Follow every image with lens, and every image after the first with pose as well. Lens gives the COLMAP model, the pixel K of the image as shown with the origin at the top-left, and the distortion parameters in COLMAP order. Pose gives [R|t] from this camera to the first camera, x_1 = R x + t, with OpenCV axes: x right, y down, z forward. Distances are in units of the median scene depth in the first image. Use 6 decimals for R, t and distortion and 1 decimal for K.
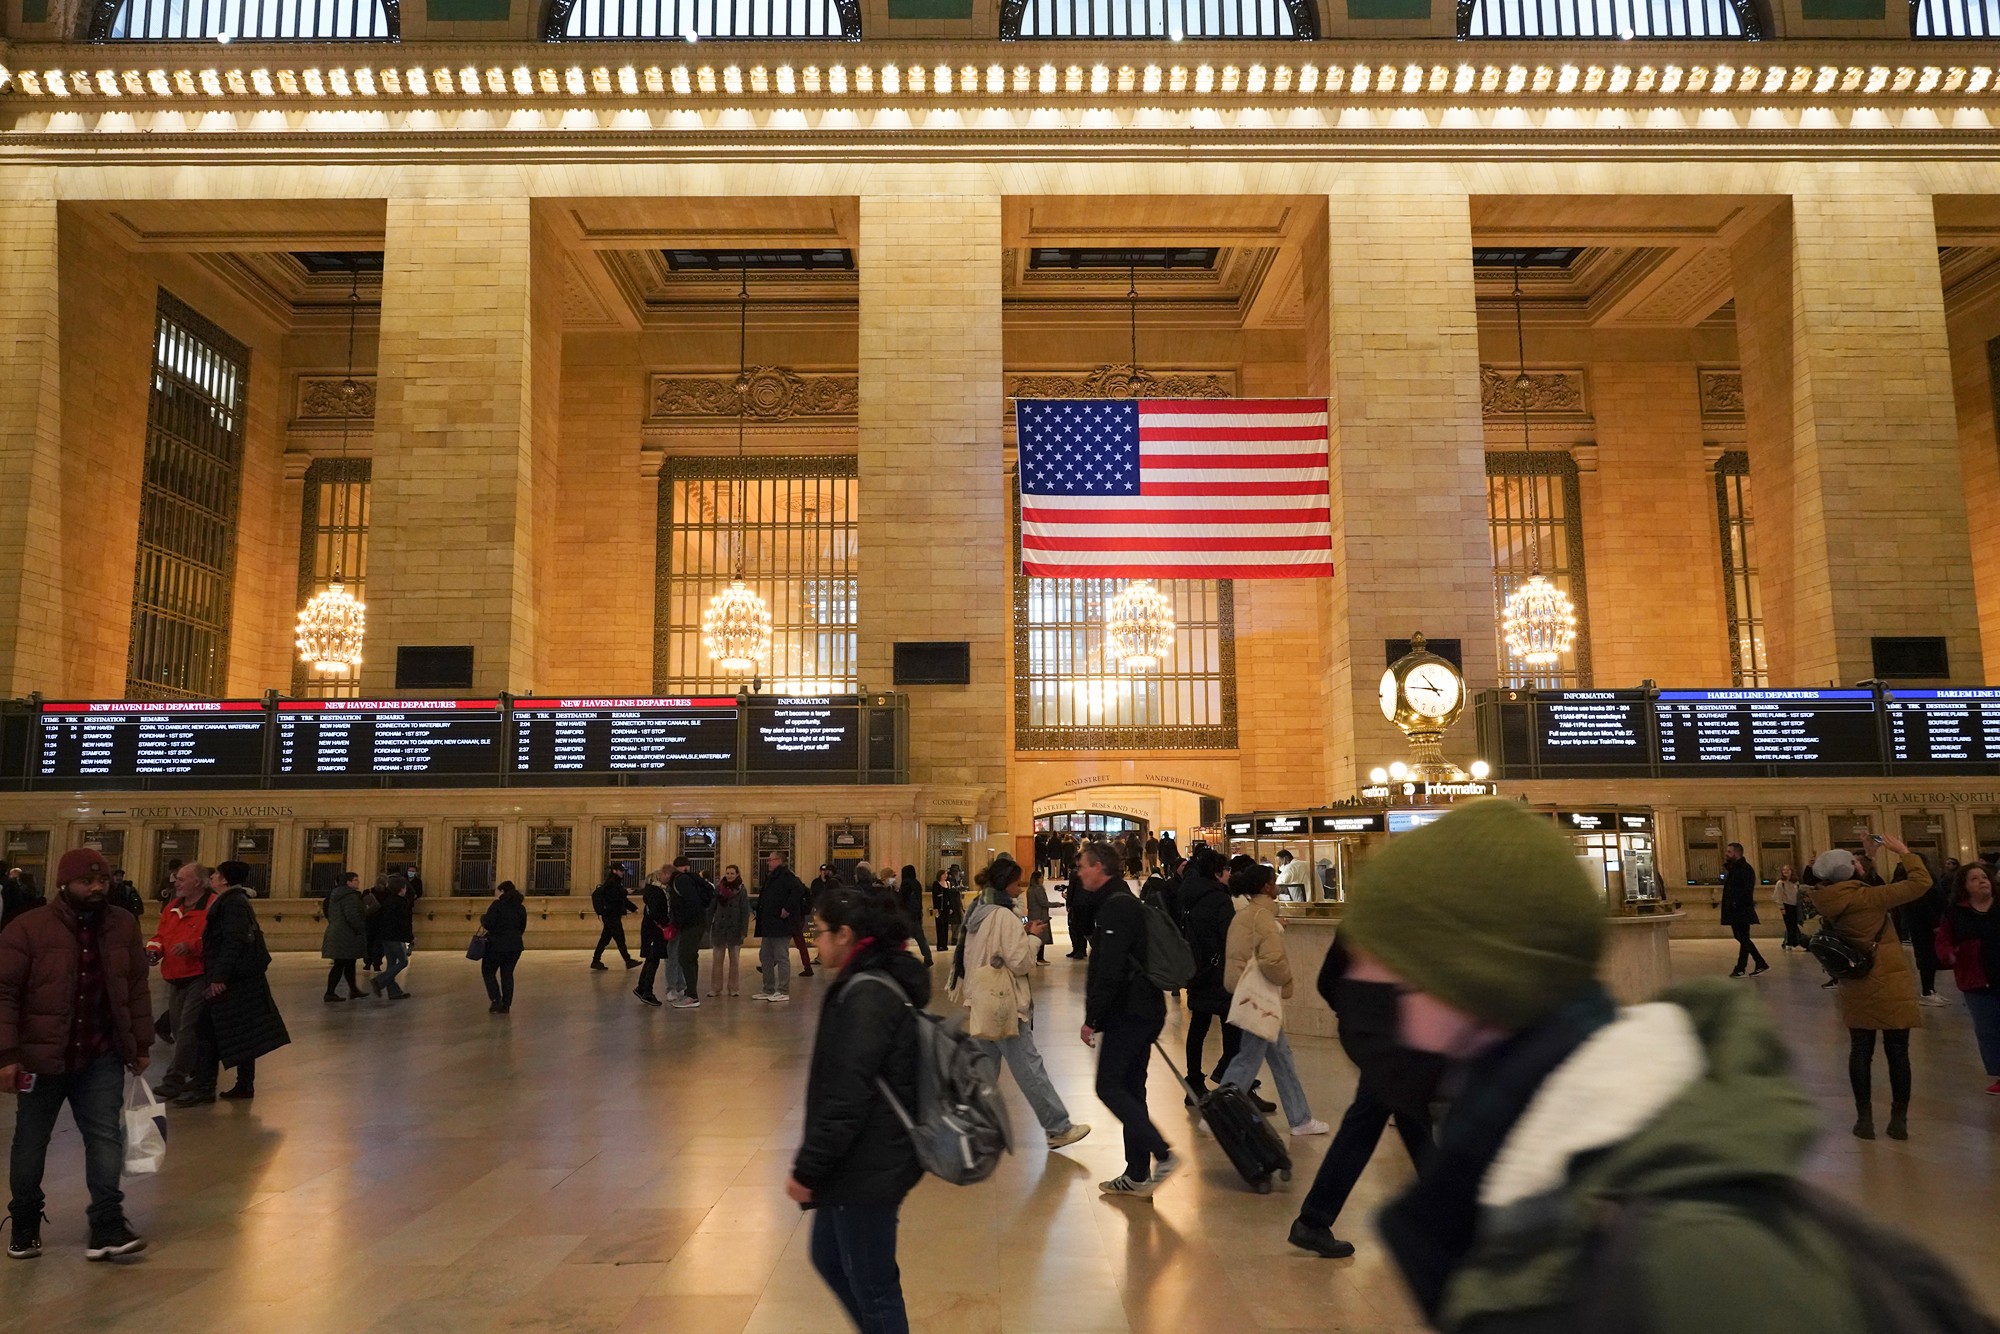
lens RADIAL K [[1380.8, 0, 1000.0], [0, 1380.8, 667.0], [0, 0, 1]] dist [-0.008859, 0.004343]
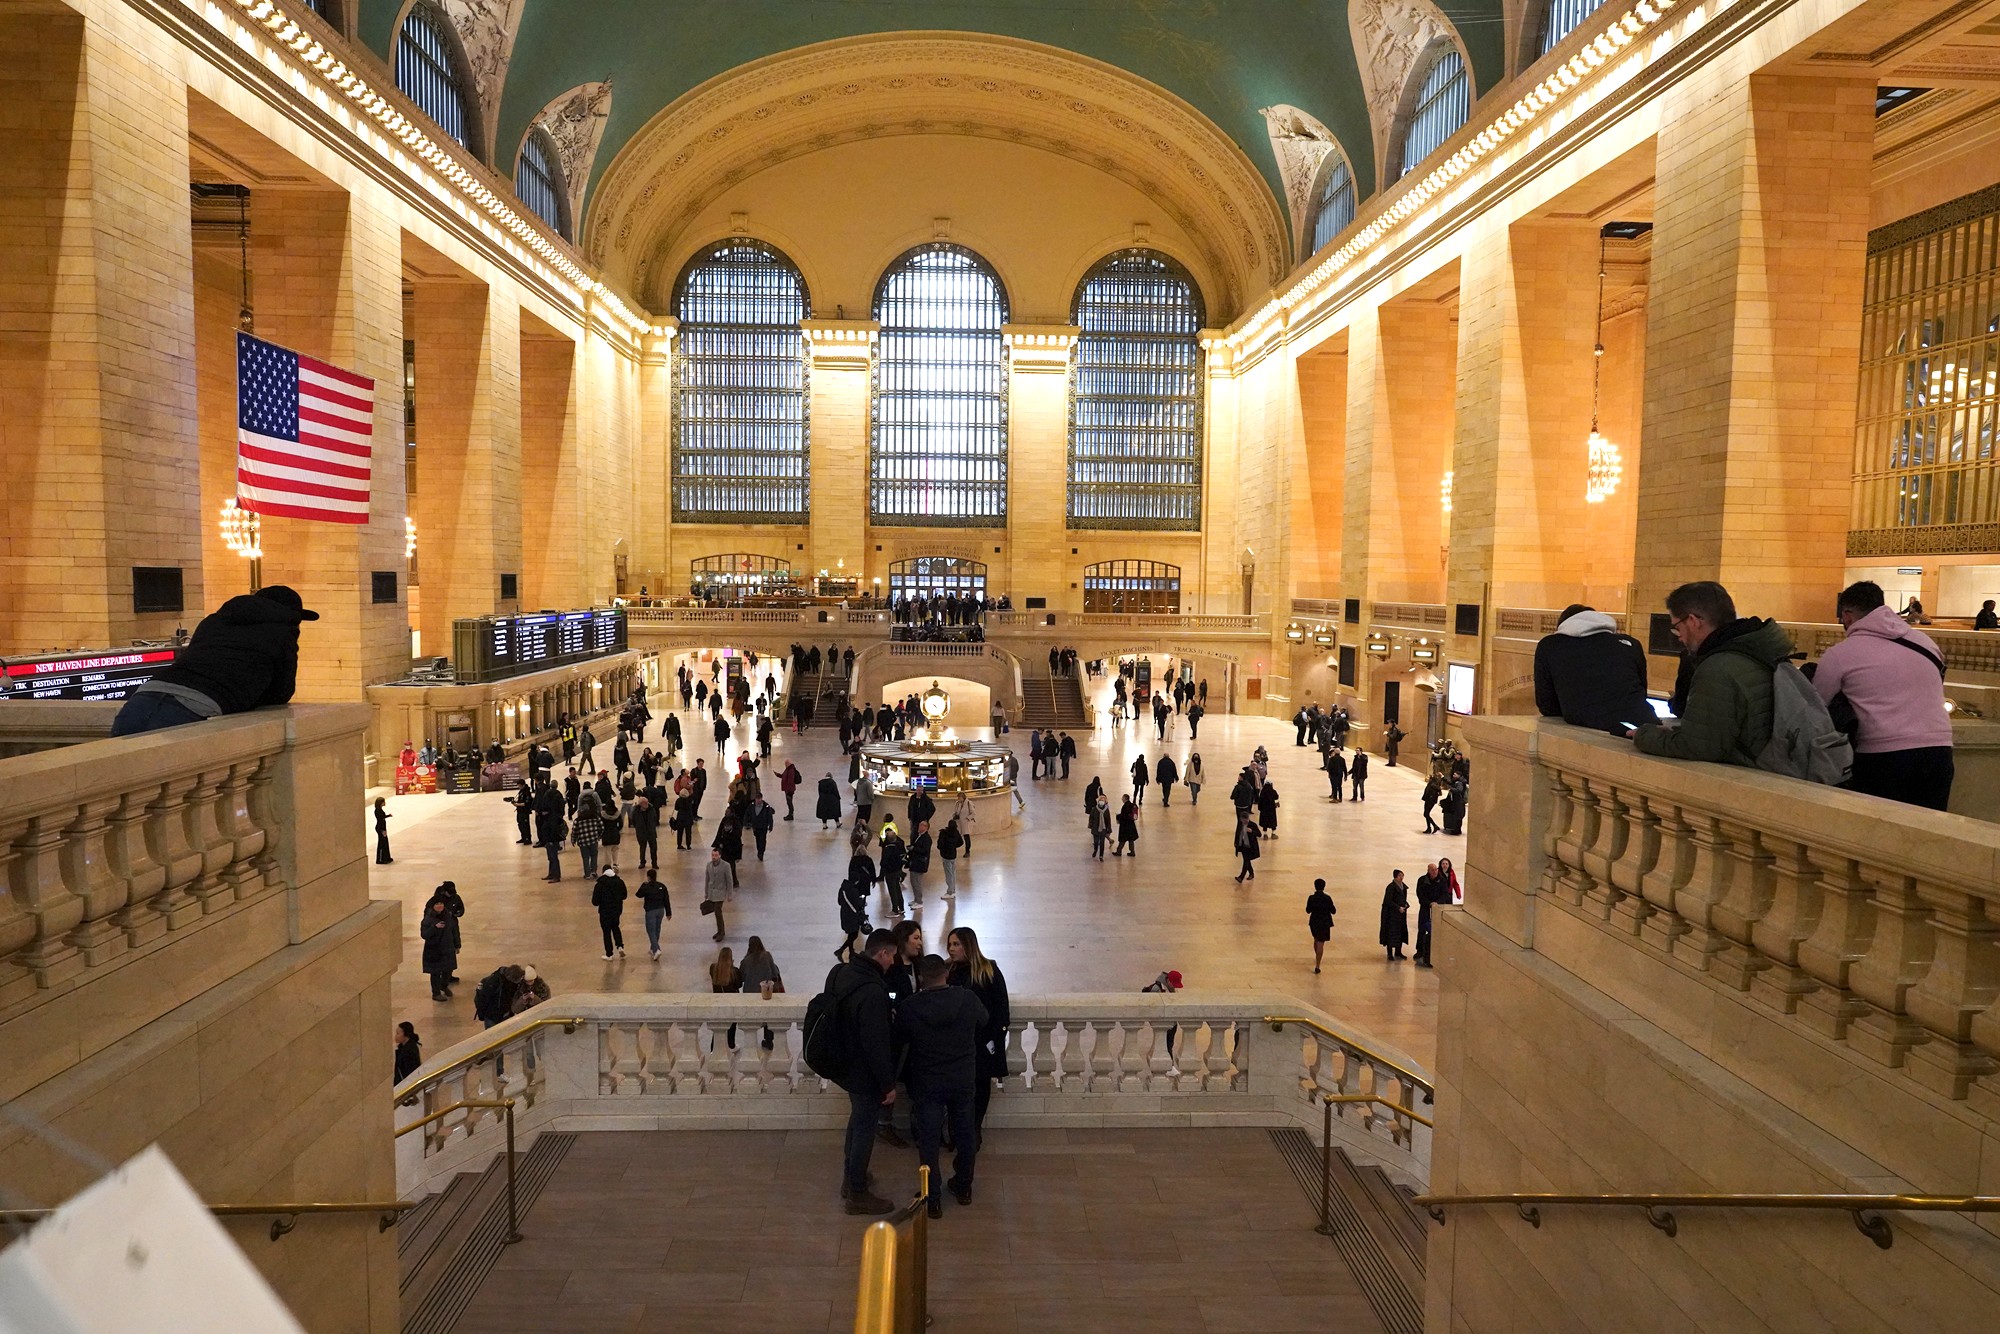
lens RADIAL K [[1268.0, 0, 1003.2], [0, 1268.0, 675.1], [0, 0, 1]] dist [-0.008026, -0.000176]
pose [[-0.041754, -0.066341, 0.996923, -0.945853], [-0.155989, 0.985990, 0.059080, -0.086953], [-0.986876, -0.153042, -0.051518, 0.454337]]
